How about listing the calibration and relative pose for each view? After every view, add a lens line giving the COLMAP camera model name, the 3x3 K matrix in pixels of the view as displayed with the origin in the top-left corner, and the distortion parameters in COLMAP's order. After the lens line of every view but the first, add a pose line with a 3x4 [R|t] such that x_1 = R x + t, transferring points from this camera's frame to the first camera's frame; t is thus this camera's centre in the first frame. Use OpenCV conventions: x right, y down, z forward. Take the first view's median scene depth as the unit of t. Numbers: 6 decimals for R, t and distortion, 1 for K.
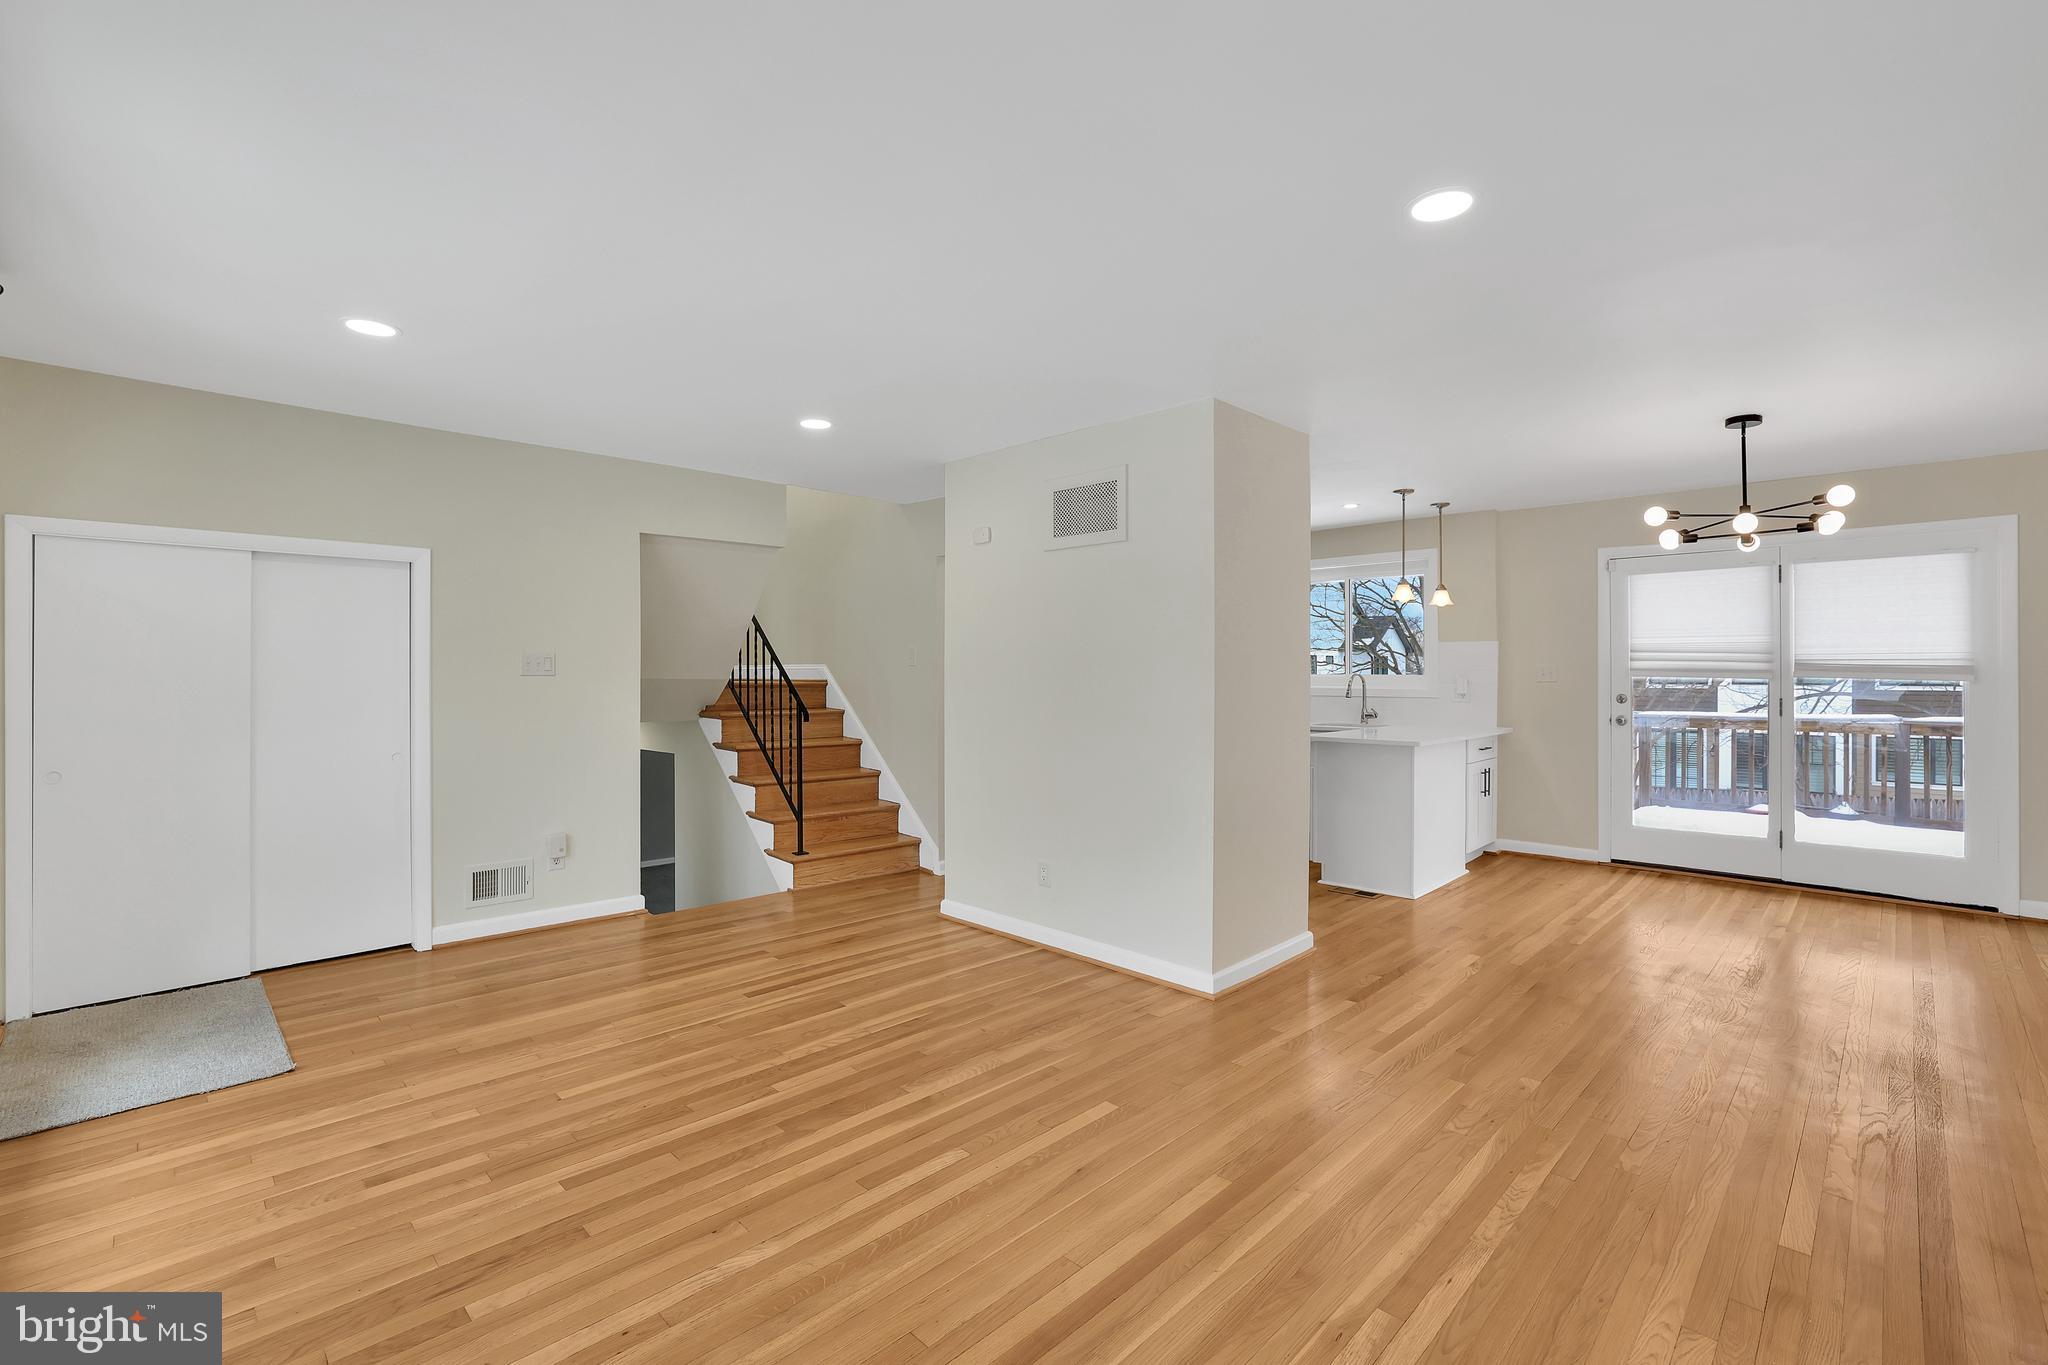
lens RADIAL K [[889.4, 0, 1017.3], [0, 889.4, 674.6], [0, 0, 1]] dist [-0.049125, 0.018617]
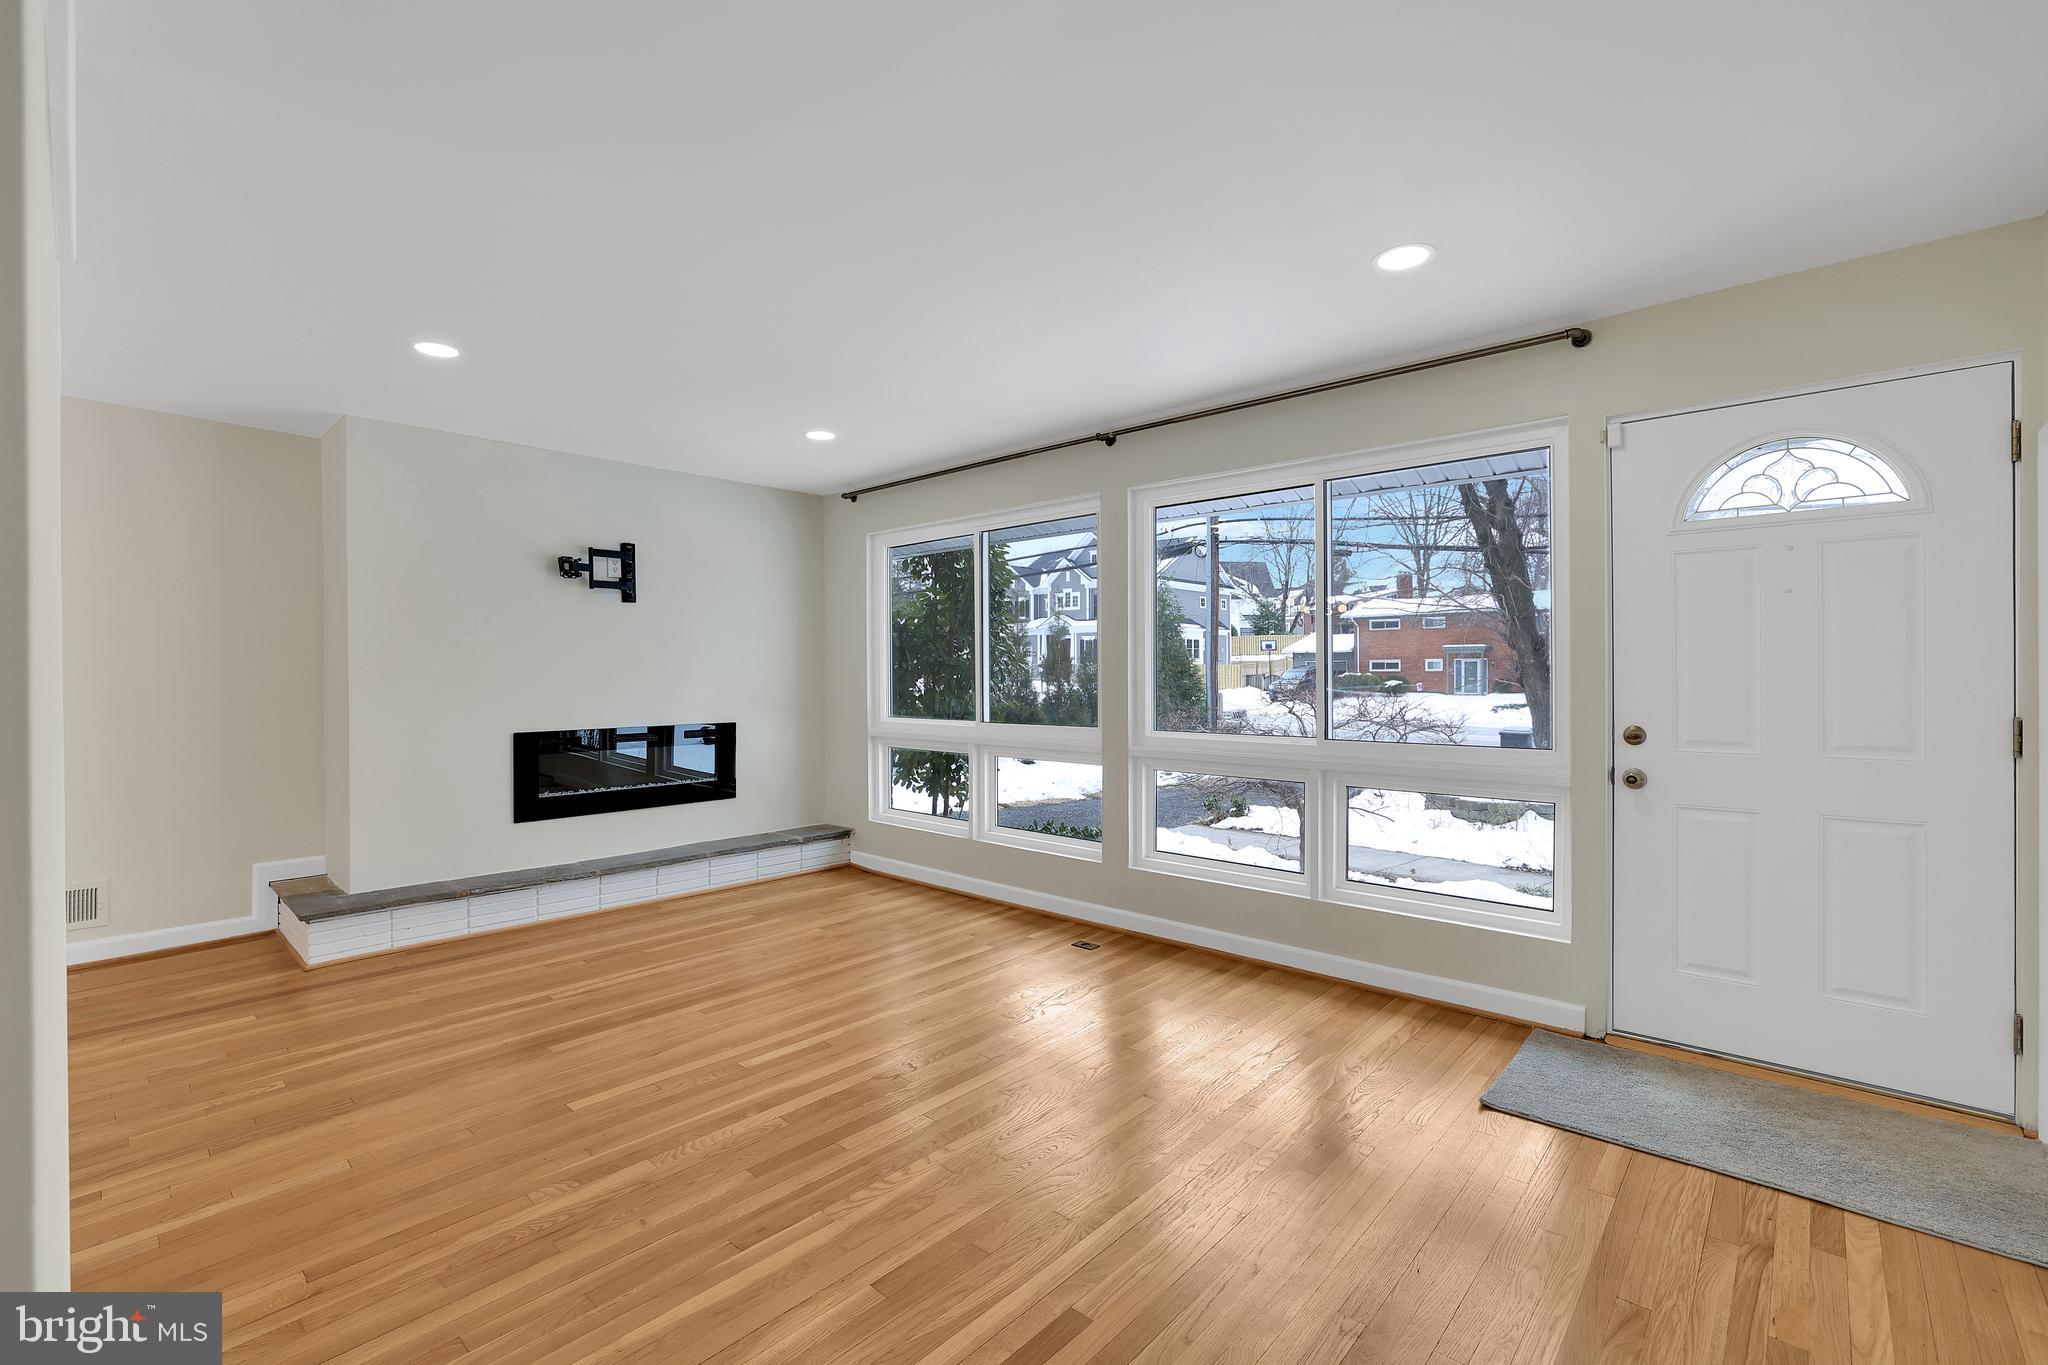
lens RADIAL K [[894.8, 0, 1006.7], [0, 894.8, 680.1], [0, 0, 1]] dist [-0.049448, 0.017050]
pose [[-0.999119, 0.002036, -0.041921, -0.296421], [0.001558, 0.999933, 0.011447, 0.010139], [0.041942, 0.011371, -0.999055, 1.770507]]
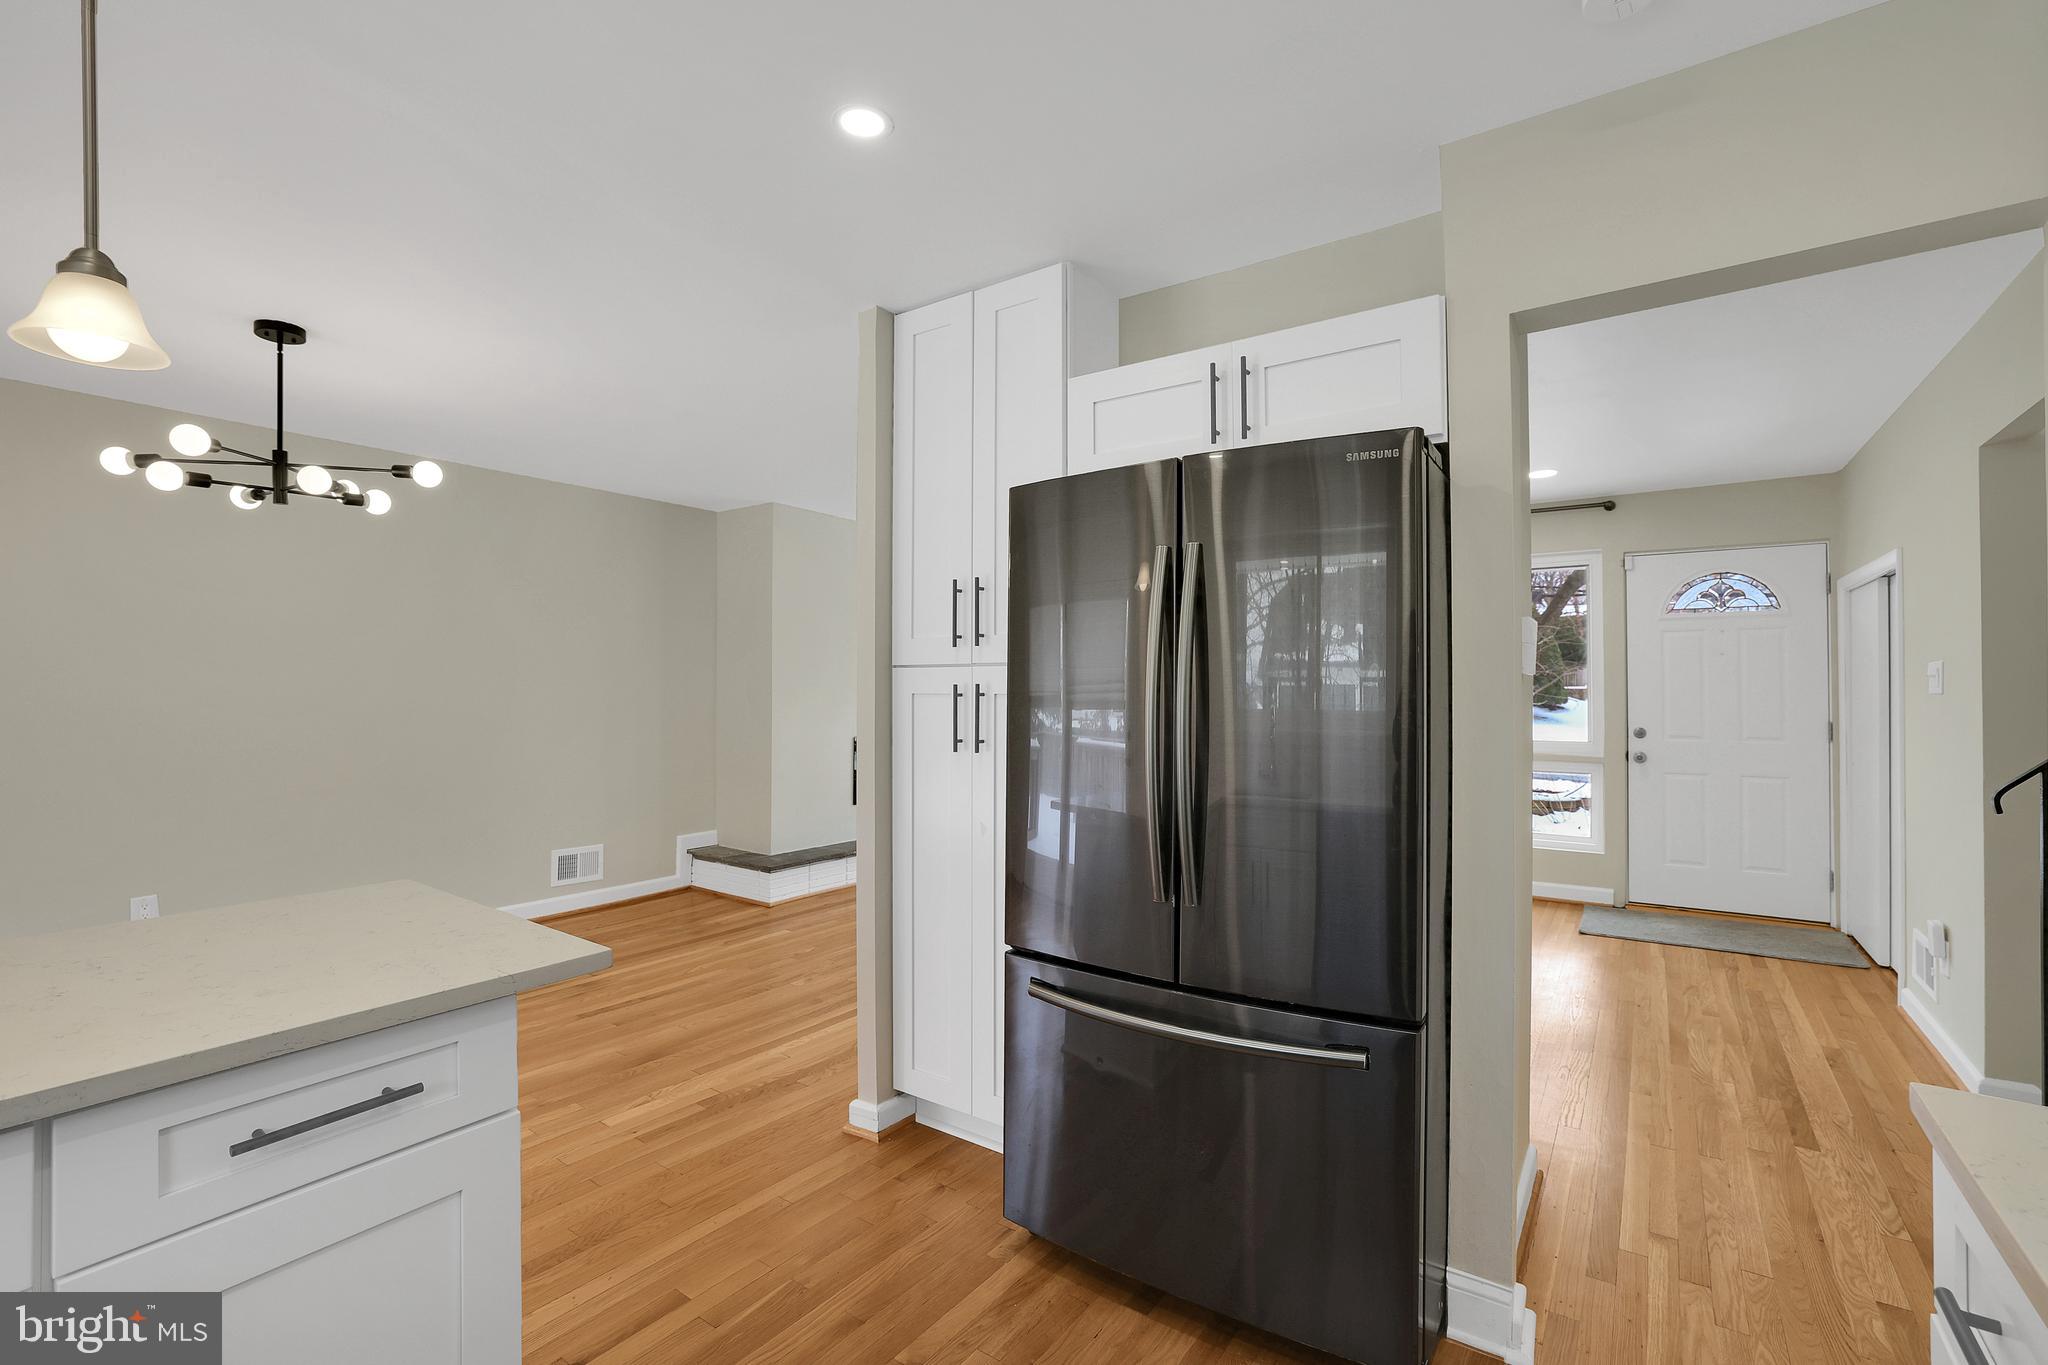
lens RADIAL K [[915.1, 0, 1011.4], [0, 915.1, 680.7], [0, 0, 1]] dist [-0.048999, 0.018450]
pose [[-0.984155, -0.005767, -0.177217, 0.487099], [-0.005100, 0.999978, -0.004219, -0.004993], [0.177238, -0.003248, -0.984163, 2.339421]]
